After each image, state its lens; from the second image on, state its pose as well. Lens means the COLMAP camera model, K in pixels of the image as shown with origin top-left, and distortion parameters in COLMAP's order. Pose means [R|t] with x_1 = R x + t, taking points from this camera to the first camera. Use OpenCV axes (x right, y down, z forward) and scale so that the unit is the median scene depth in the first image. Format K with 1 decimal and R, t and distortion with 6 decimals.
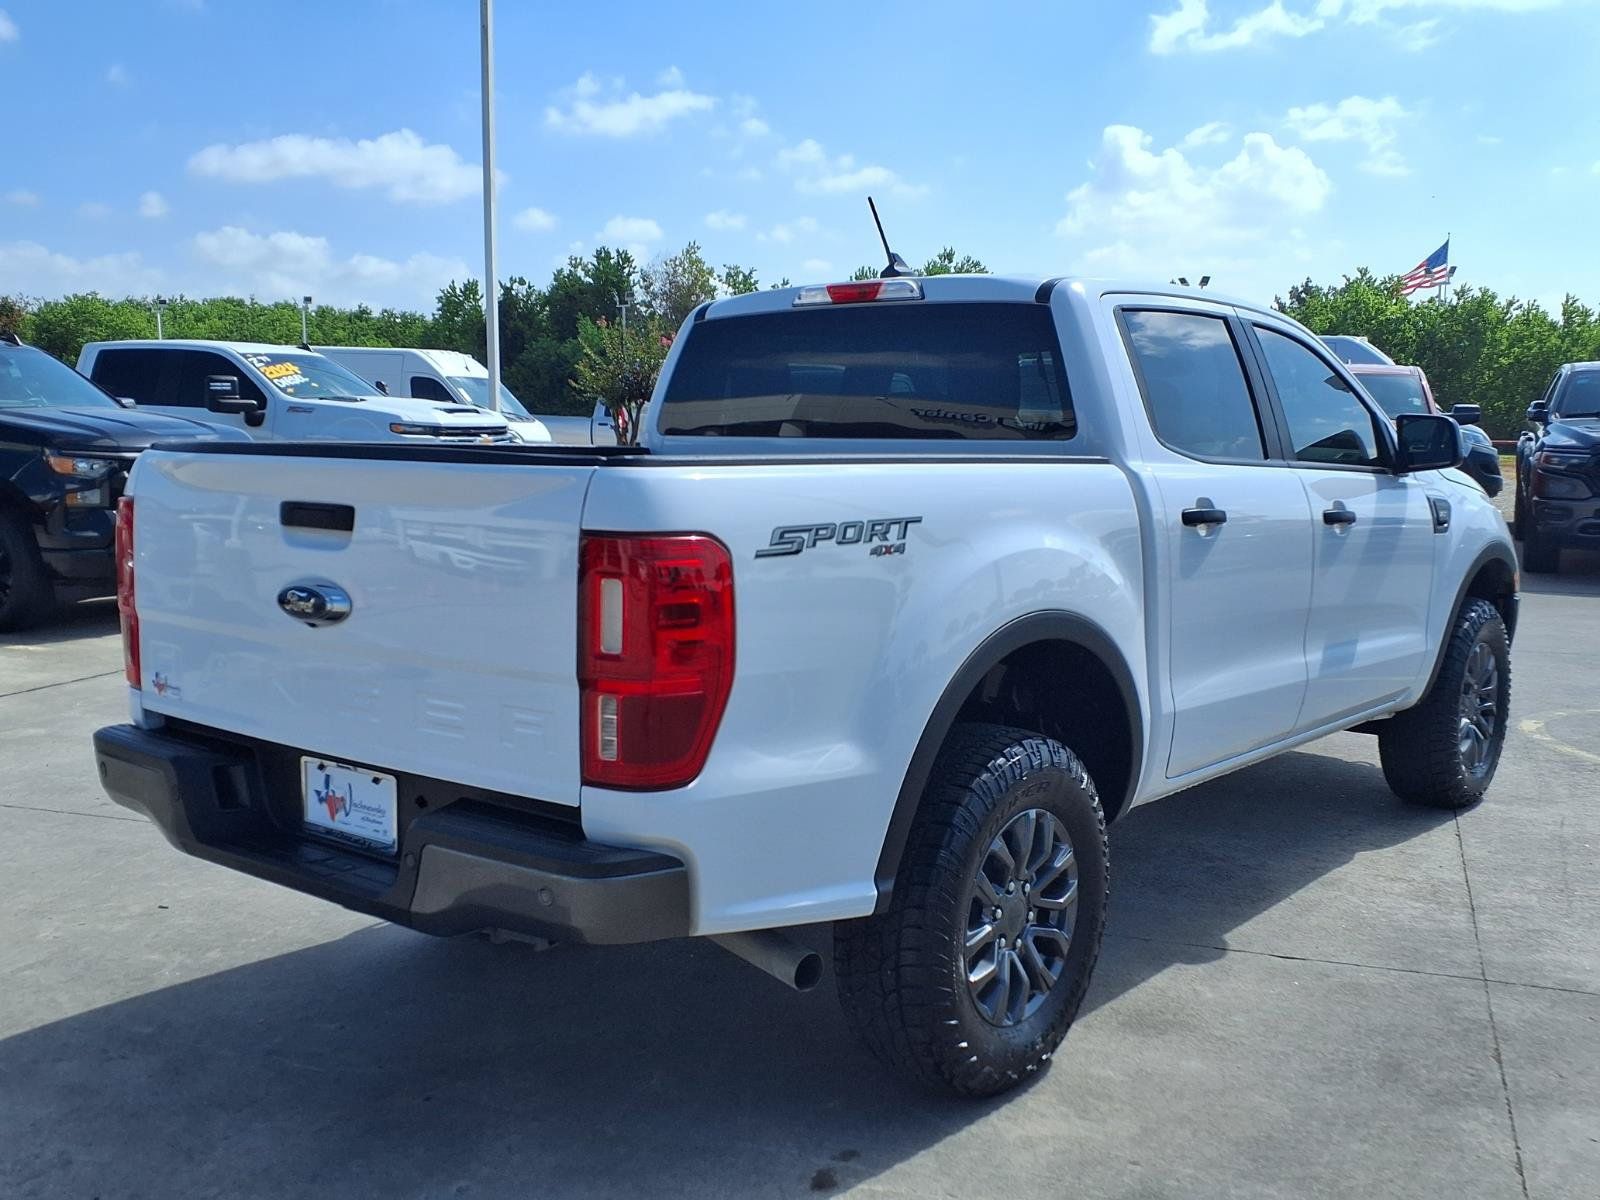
lens RADIAL K [[1615.0, 0, 752.8], [0, 1615.0, 636.5], [0, 0, 1]] dist [0.061248, -0.008821]
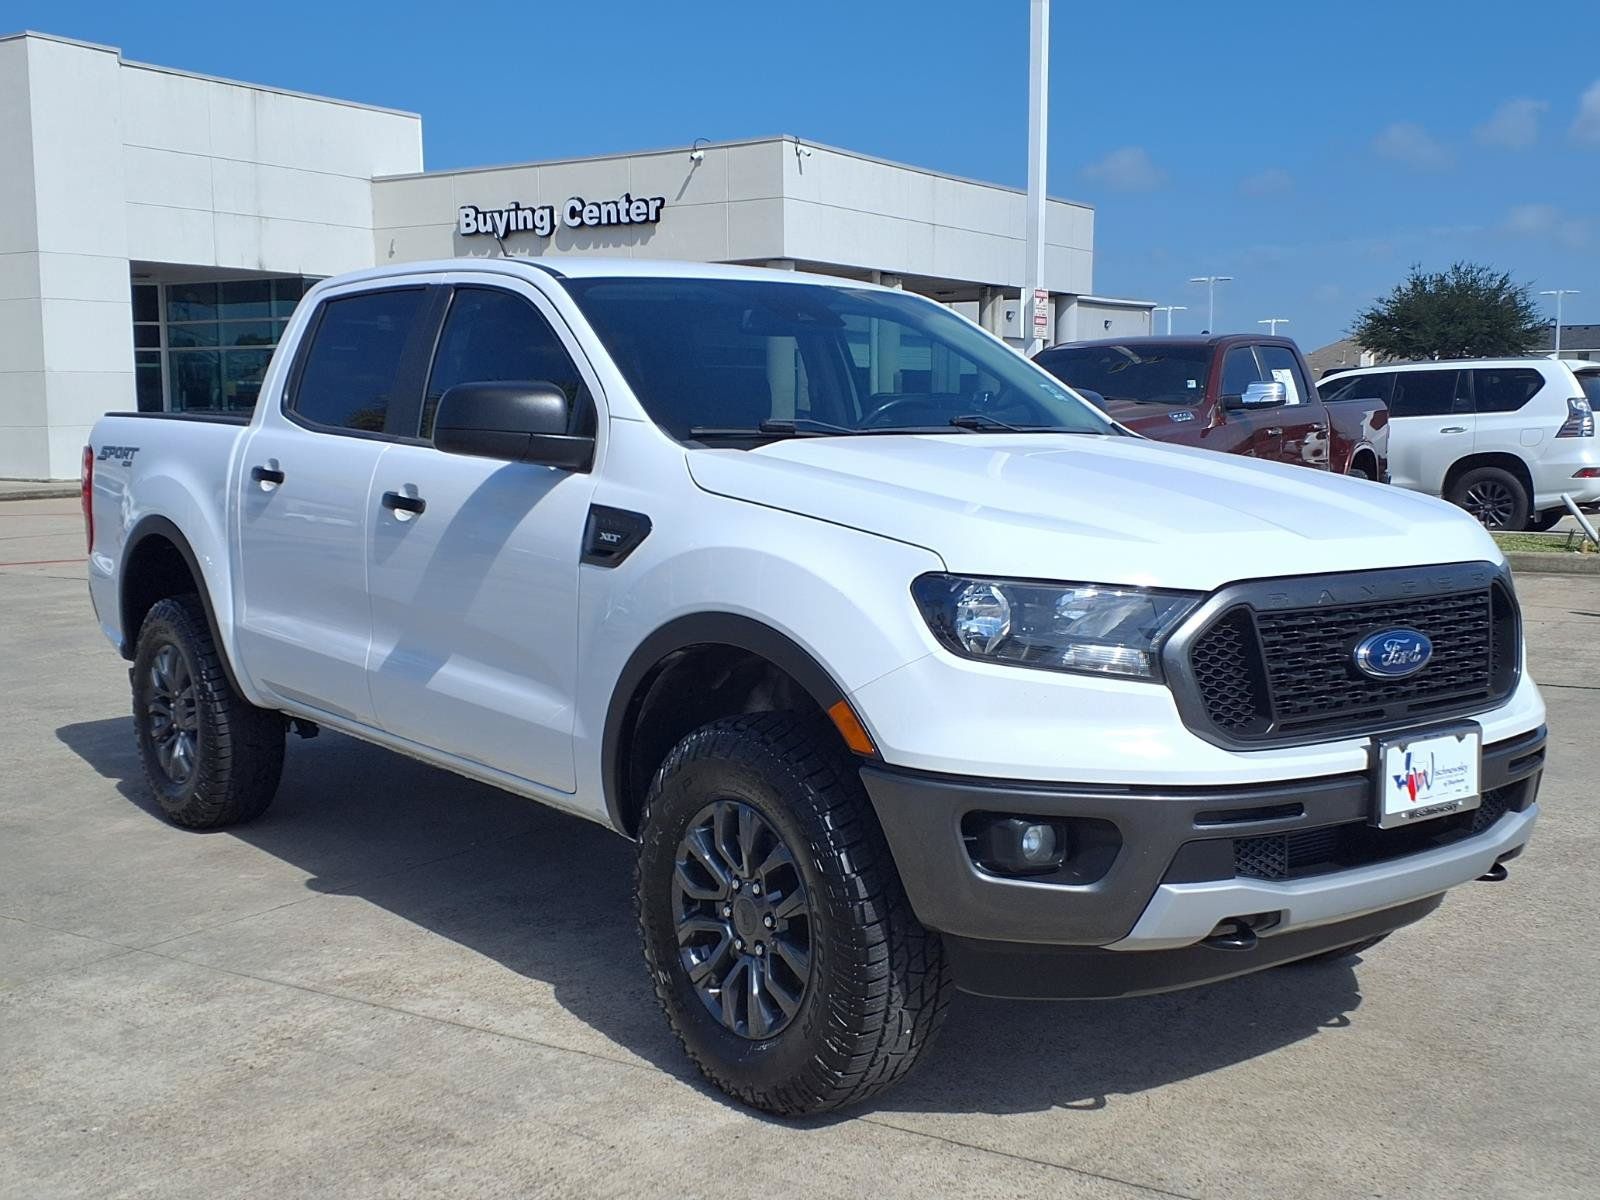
lens RADIAL K [[1746.6, 0, 800.0], [0, 1746.6, 600.0], [0, 0, 1]] dist [0.040368, -0.017646]
pose [[-0.206784, 0.099377, -0.973327, 1.479710], [-0.135639, 0.982310, 0.129111, -0.205798], [0.968939, 0.158719, -0.189646, 1.668537]]
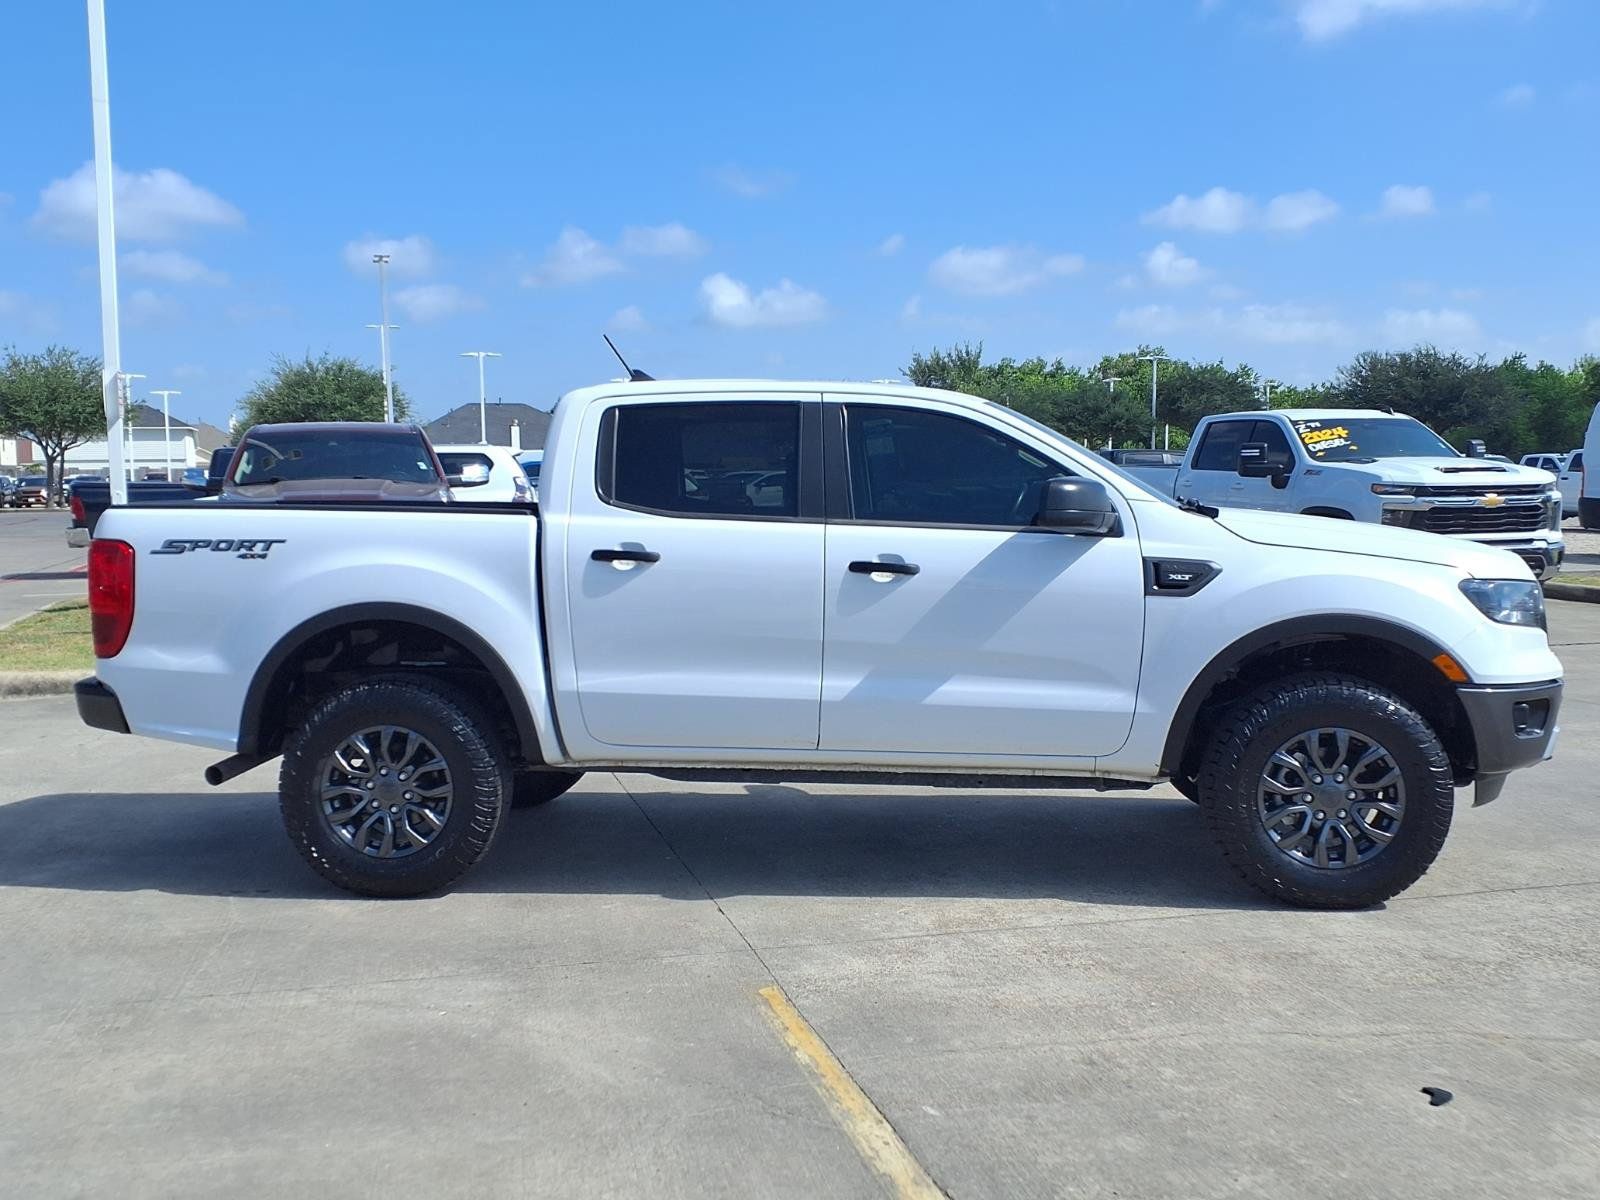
lens RADIAL K [[1746.6, 0, 800.0], [0, 1746.6, 600.0], [0, 0, 1]] dist [0.040368, -0.017646]
pose [[0.549806, 0.051253, -0.833718, 1.622801], [-0.104353, 0.994511, -0.007679, -0.041234], [0.828748, 0.091223, 0.552137, 0.318760]]
